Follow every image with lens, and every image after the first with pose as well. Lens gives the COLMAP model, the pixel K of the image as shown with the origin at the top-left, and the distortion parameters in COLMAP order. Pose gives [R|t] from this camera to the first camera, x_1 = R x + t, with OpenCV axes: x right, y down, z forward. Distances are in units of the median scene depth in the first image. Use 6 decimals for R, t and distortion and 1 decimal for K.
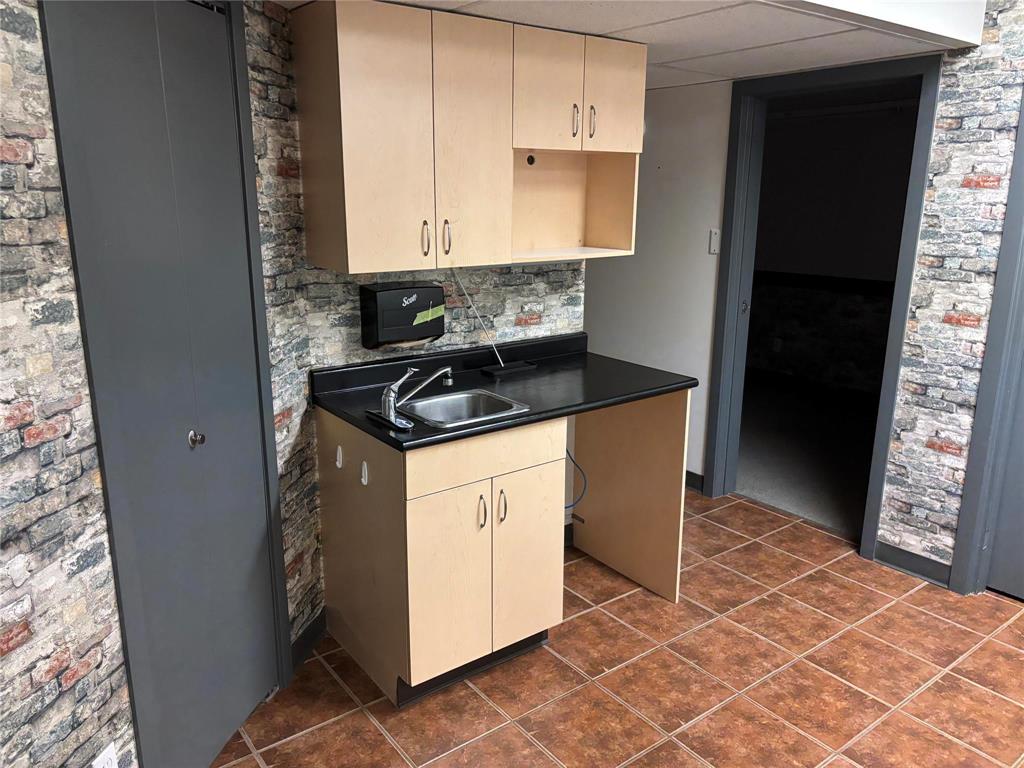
lens RADIAL K [[775.3, 0, 519.7], [0, 775.3, 386.0], [0, 0, 1]] dist [0.046530, -0.040543]
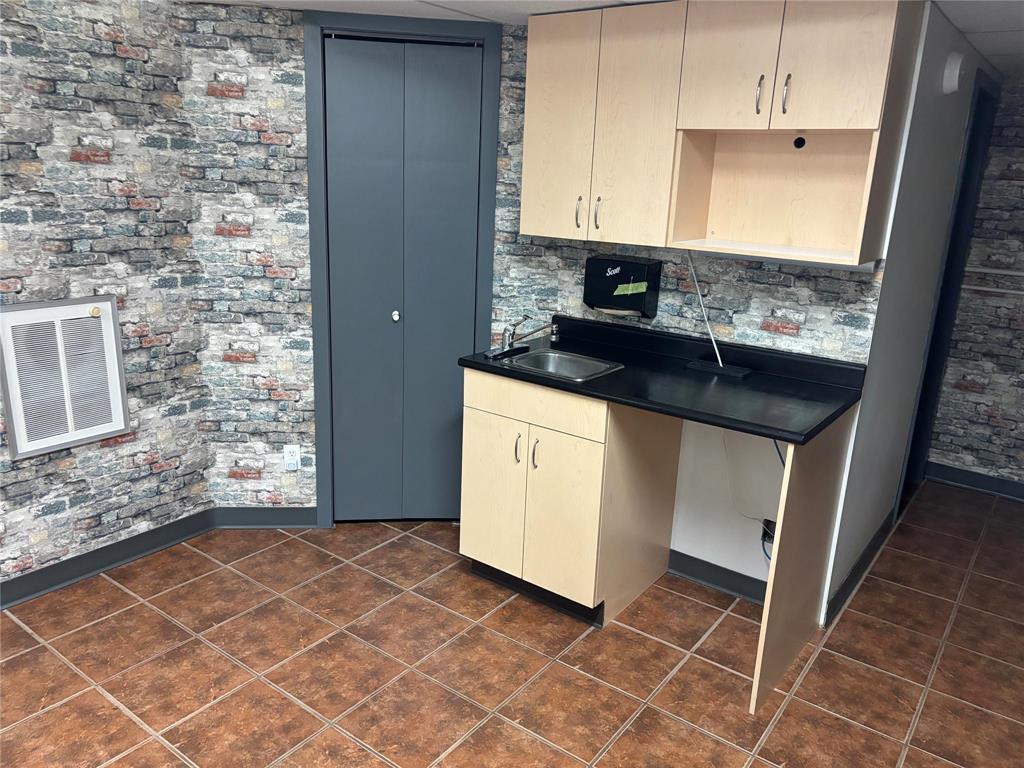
lens RADIAL K [[775.3, 0, 504.5], [0, 775.3, 385.0], [0, 0, 1]] dist [0.046530, -0.040543]
pose [[0.269345, 0.257097, -0.928092, 0.874877], [-0.276905, 0.943686, 0.181055, -0.113067], [0.922376, 0.208227, 0.325369, 0.519200]]
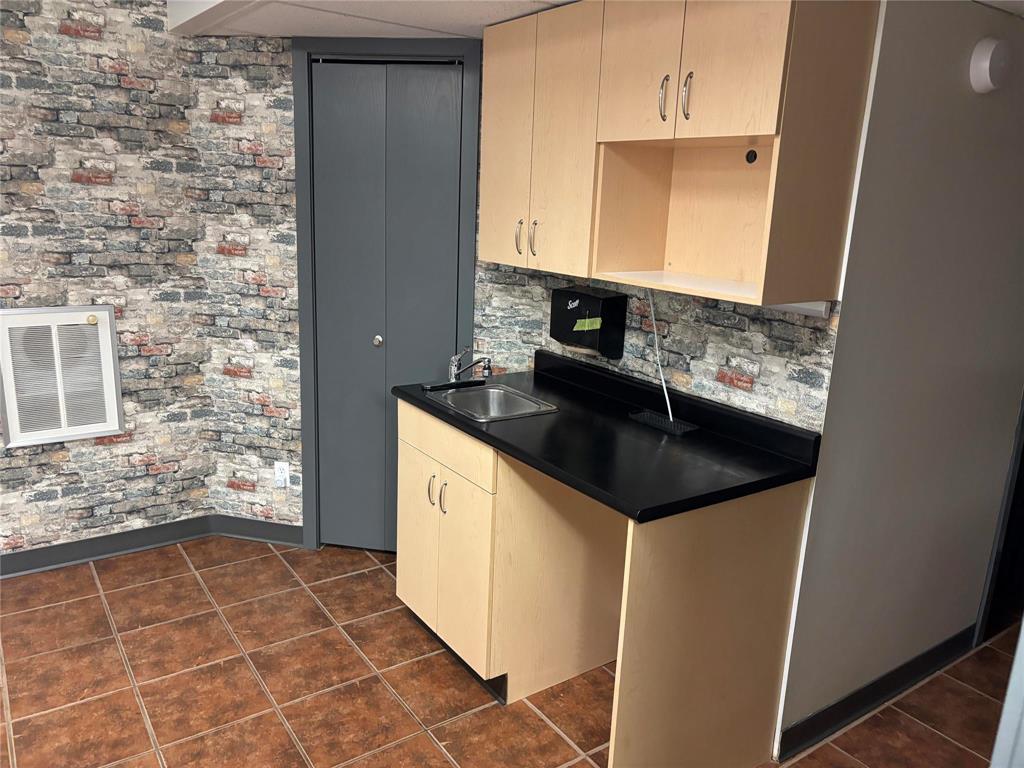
lens RADIAL K [[775.3, 0, 515.6], [0, 775.3, 385.8], [0, 0, 1]] dist [0.046530, -0.040543]
pose [[-0.043035, 0.225135, -0.973377, 0.836005], [-0.292722, 0.928681, 0.227740, -0.214164], [0.955229, 0.294729, 0.025936, 0.918710]]
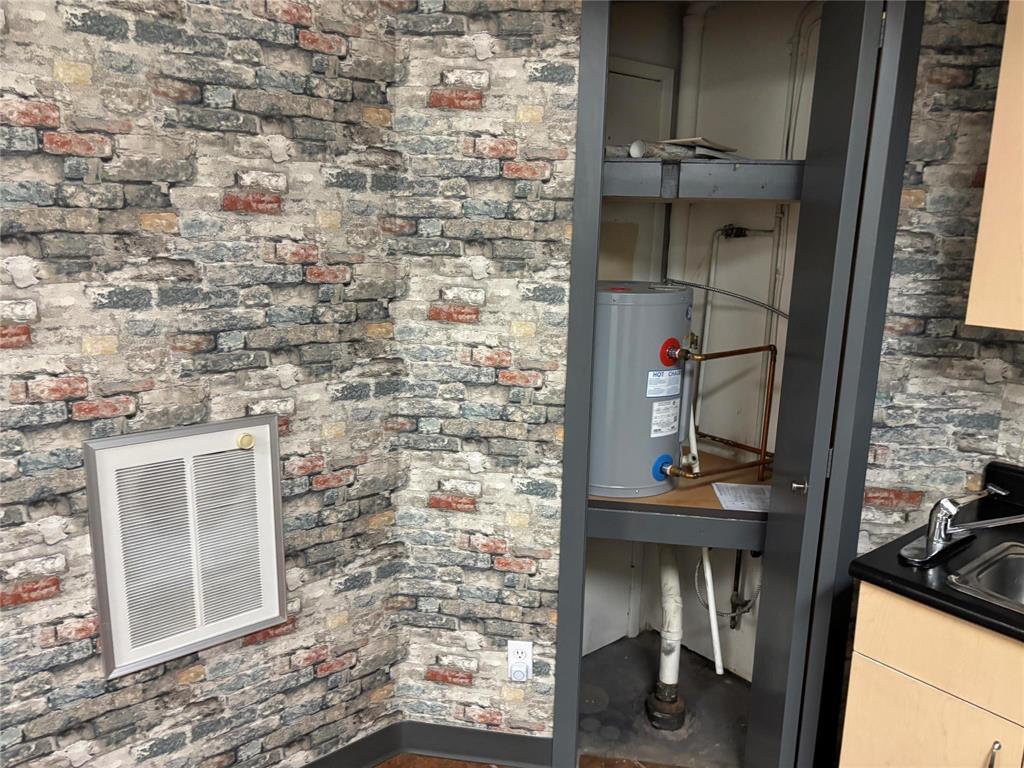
lens RADIAL K [[775.3, 0, 503.6], [0, 775.3, 384.6], [0, 0, 1]] dist [0.046530, -0.040543]
pose [[0.028785, 0.197654, -0.979849, 0.388157], [-0.270684, 0.945171, 0.182707, -0.092827], [0.962238, 0.259970, 0.080709, 0.481485]]
